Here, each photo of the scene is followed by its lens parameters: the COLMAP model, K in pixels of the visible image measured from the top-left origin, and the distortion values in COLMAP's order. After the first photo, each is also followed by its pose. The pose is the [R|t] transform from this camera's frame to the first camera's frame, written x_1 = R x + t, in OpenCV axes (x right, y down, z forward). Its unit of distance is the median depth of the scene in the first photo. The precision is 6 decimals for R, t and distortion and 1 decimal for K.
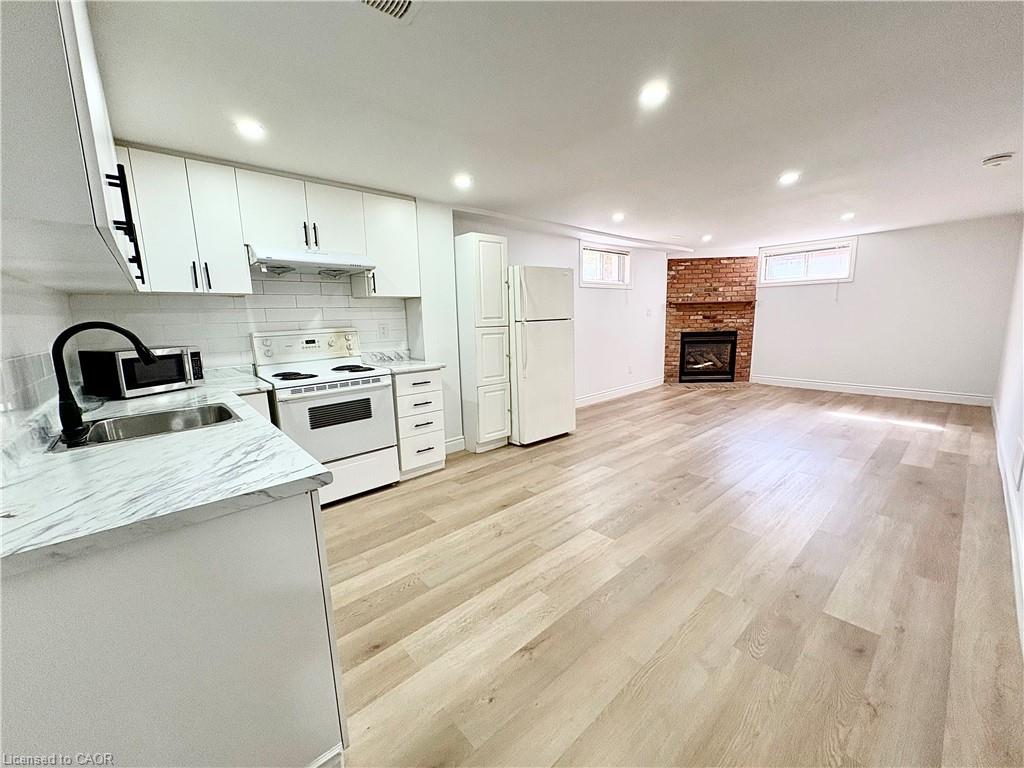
lens RADIAL K [[407.3, 0, 507.6], [0, 407.3, 379.9], [0, 0, 1]] dist [-0.003963, -0.000427]
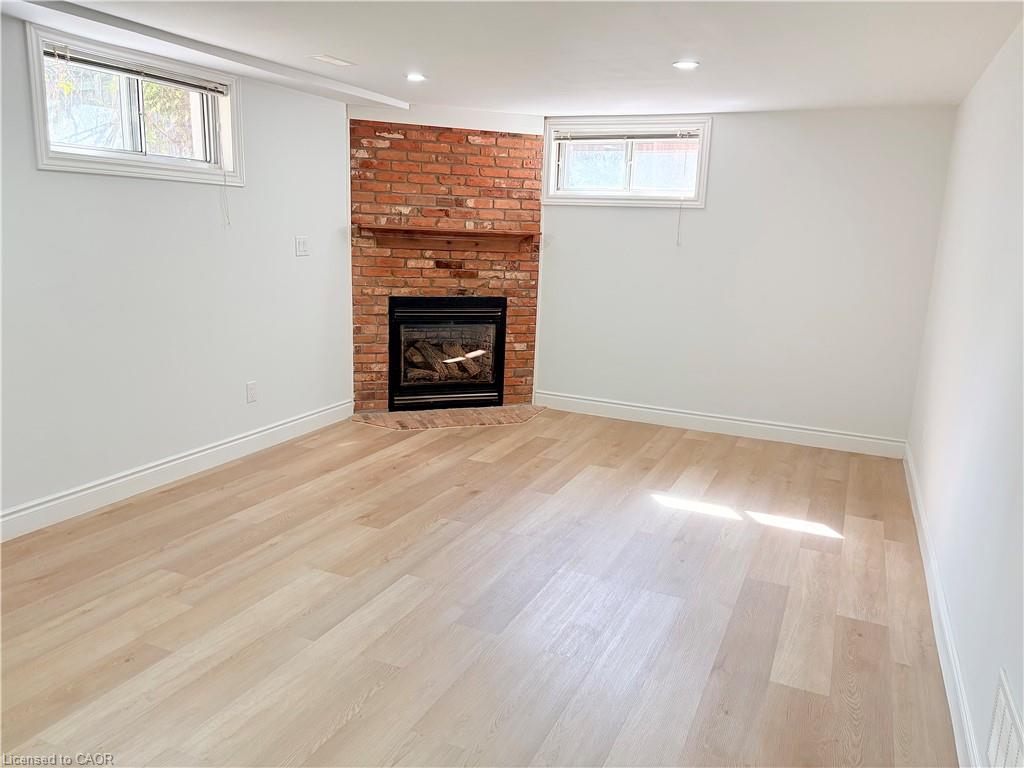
lens RADIAL K [[770.5, 0, 514.8], [0, 770.5, 387.5], [0, 0, 1]] dist [0.004318, -0.020476]
pose [[0.904831, -0.026393, 0.424952, 0.203658], [0.004349, 0.998598, 0.052762, -0.065041], [-0.425749, -0.045893, 0.903677, 0.208013]]
